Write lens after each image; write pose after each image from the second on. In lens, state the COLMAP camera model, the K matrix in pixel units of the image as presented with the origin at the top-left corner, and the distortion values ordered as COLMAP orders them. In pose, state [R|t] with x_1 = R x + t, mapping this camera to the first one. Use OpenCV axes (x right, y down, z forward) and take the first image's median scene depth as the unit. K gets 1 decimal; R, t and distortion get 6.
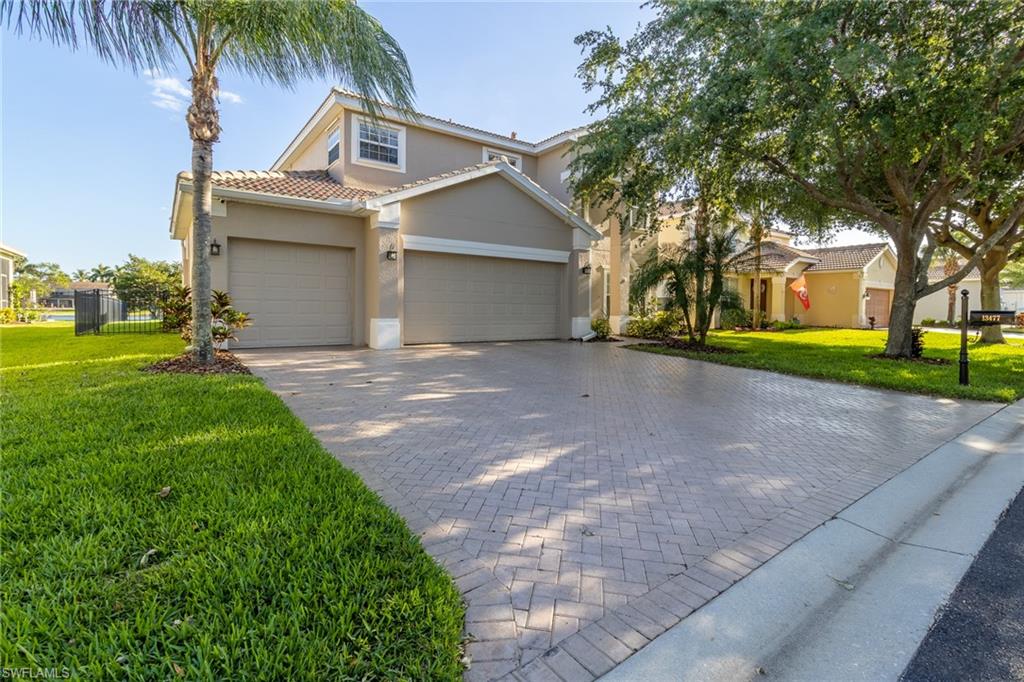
lens RADIAL K [[470.6, 0, 508.8], [0, 470.6, 307.8], [0, 0, 1]] dist [-0.001183, -0.000185]
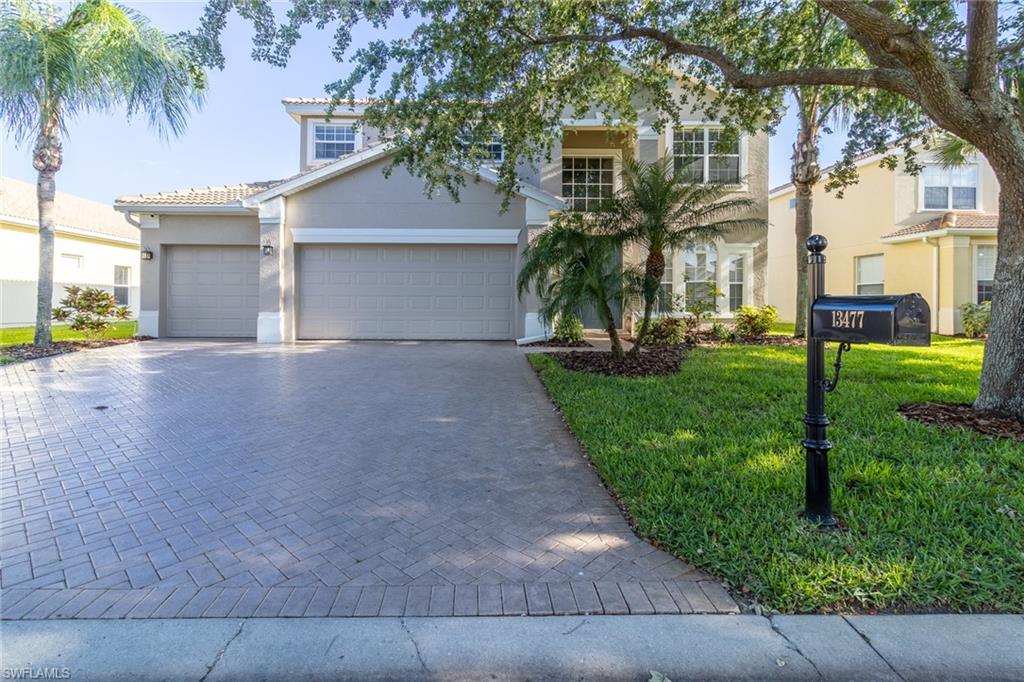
lens RADIAL K [[470.6, 0, 508.8], [0, 470.6, 307.8], [0, 0, 1]] dist [-0.001183, -0.000185]
pose [[0.812090, 0.002962, -0.583525, 0.717023], [0.000828, 0.999980, 0.006229, 0.007451], [0.583532, -0.005542, 0.812071, 0.441772]]
